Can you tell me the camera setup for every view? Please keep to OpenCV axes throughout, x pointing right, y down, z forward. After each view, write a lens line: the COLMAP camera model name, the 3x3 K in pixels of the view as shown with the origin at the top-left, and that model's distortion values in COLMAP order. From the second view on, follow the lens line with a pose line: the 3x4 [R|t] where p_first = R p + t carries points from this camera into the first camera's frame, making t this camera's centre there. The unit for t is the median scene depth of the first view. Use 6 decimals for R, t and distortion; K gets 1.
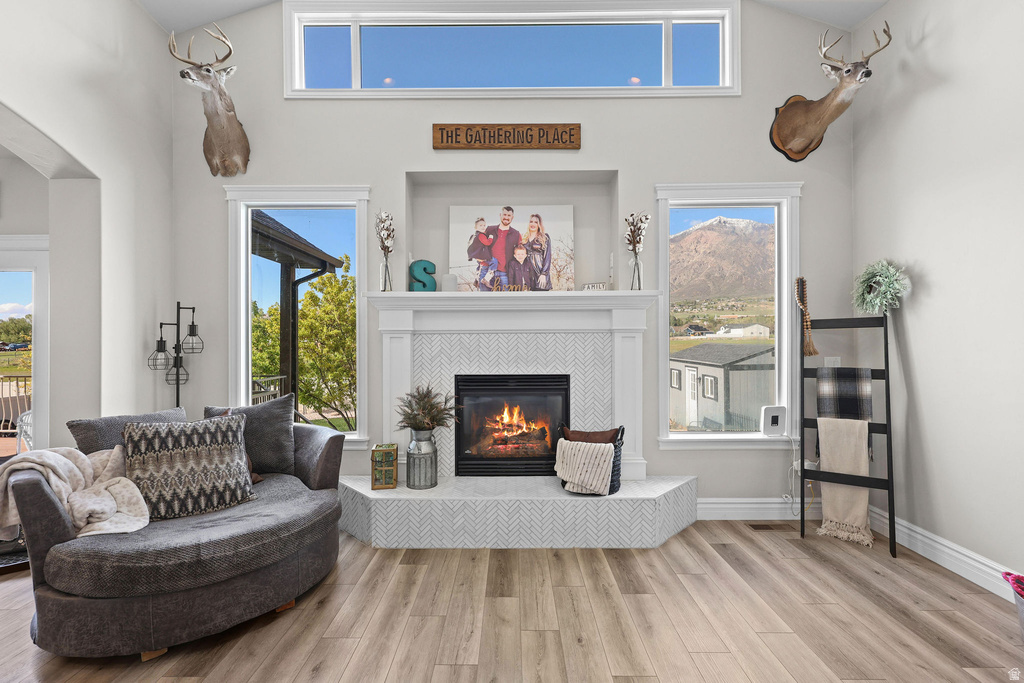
lens RADIAL K [[463.8, 0, 516.6], [0, 463.8, 336.9], [0, 0, 1]] dist [0.009588, -0.004653]
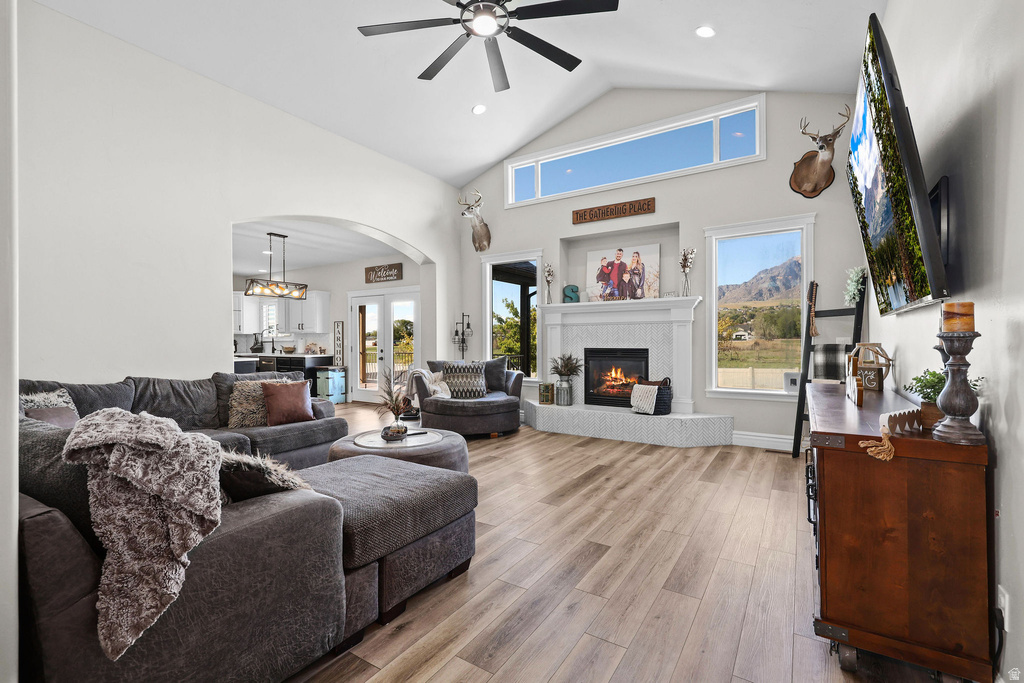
lens RADIAL K [[463.8, 0, 508.5], [0, 463.8, 335.2], [0, 0, 1]] dist [0.009588, -0.004653]
pose [[0.842581, -0.005911, -0.538537, 0.595962], [0.006054, 0.999981, -0.001505, 0.032349], [0.538536, -0.001992, 0.842600, -0.684531]]
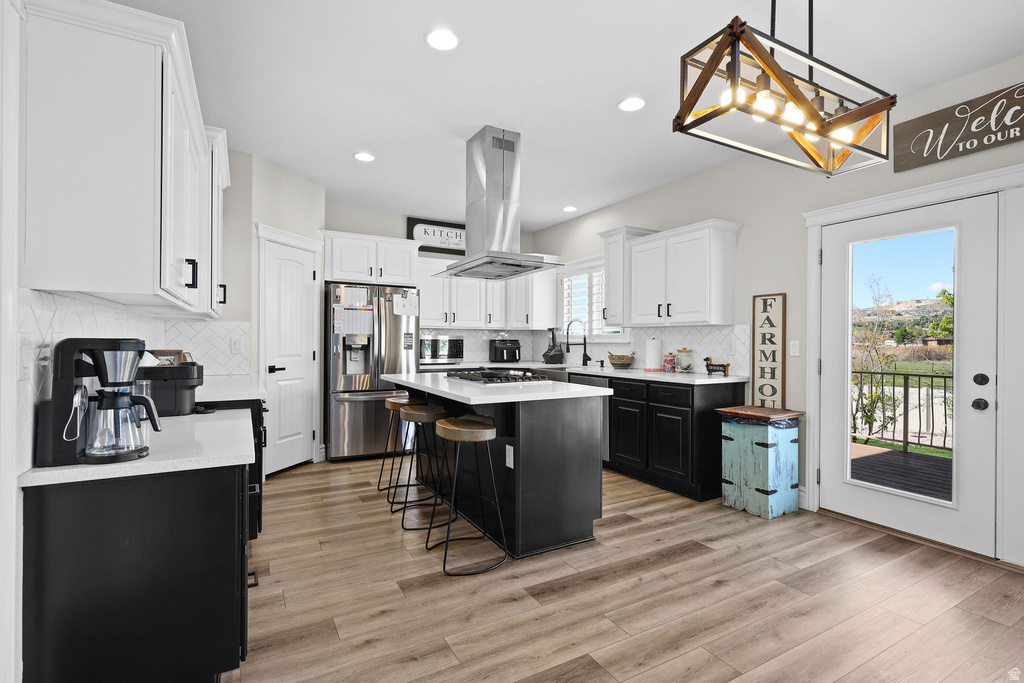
lens RADIAL K [[463.8, 0, 503.0], [0, 463.8, 343.0], [0, 0, 1]] dist [0.009588, -0.004653]
pose [[0.474905, 0.006734, -0.880011, -0.937229], [-0.004046, 0.999977, 0.005468, 0.048114], [0.880028, 0.000963, 0.474922, -0.027620]]
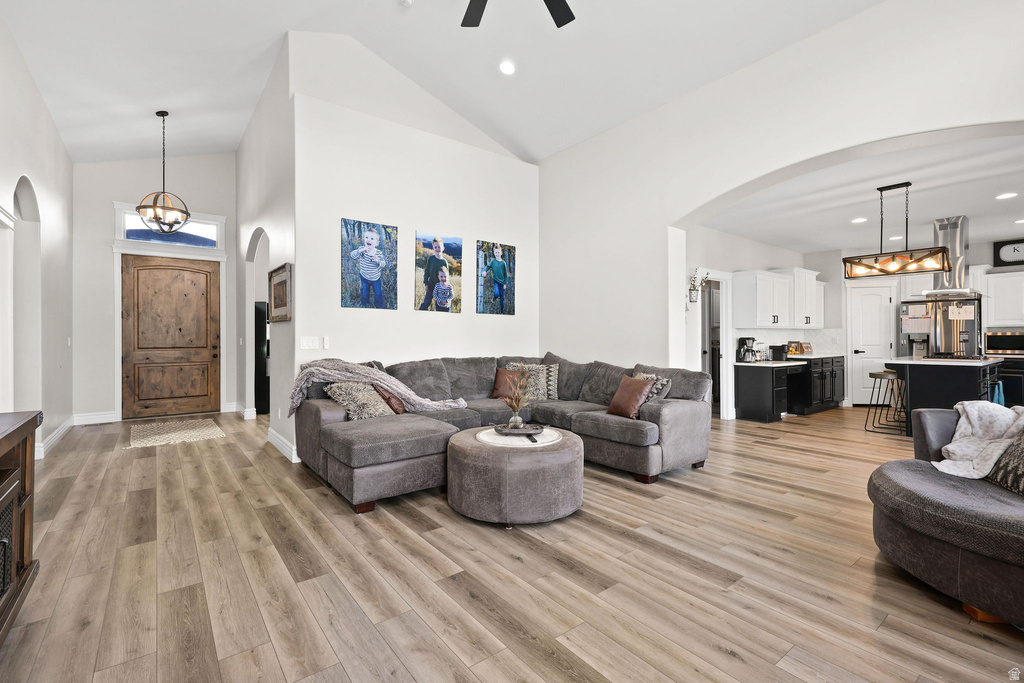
lens RADIAL K [[463.8, 0, 507.9], [0, 463.8, 334.5], [0, 0, 1]] dist [0.009588, -0.004653]
pose [[-0.796708, 0.001027, -0.604364, 0.477828], [0.005865, 0.999965, -0.006032, 0.040715], [0.604336, -0.008350, -0.796685, 0.781013]]
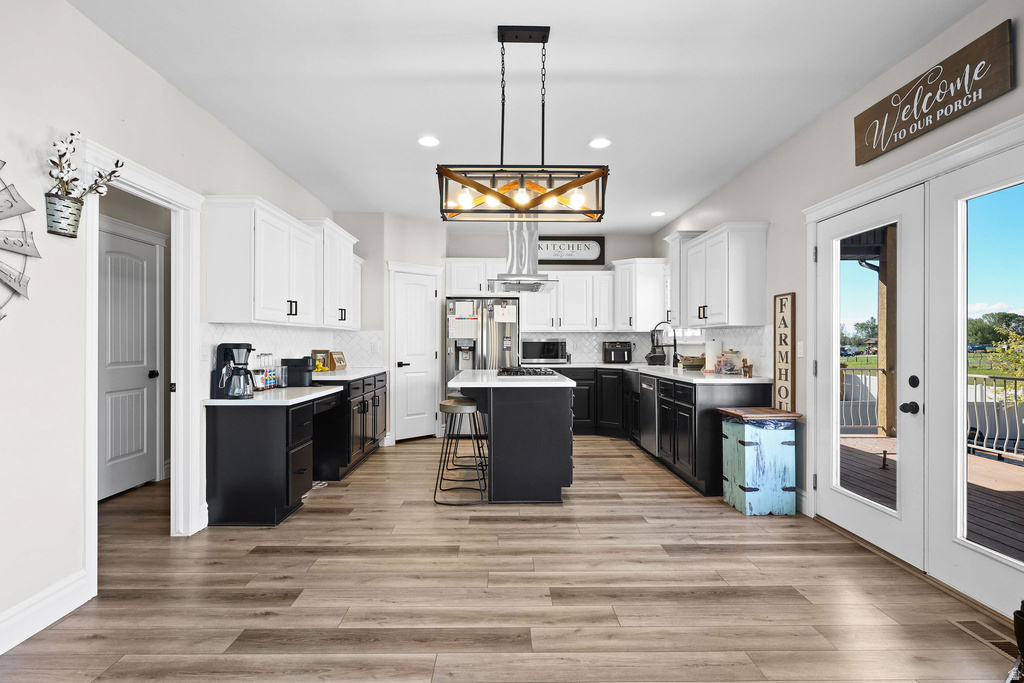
lens RADIAL K [[505.0, 0, 511.2], [0, 505.0, 343.4], [0, 0, 1]] dist [-0.002473, 0.001517]
pose [[0.013911, 0.001915, -0.999901, -0.495850], [0.002275, 0.999996, 0.001947, 0.047034], [0.999901, -0.002302, 0.013906, 0.362559]]
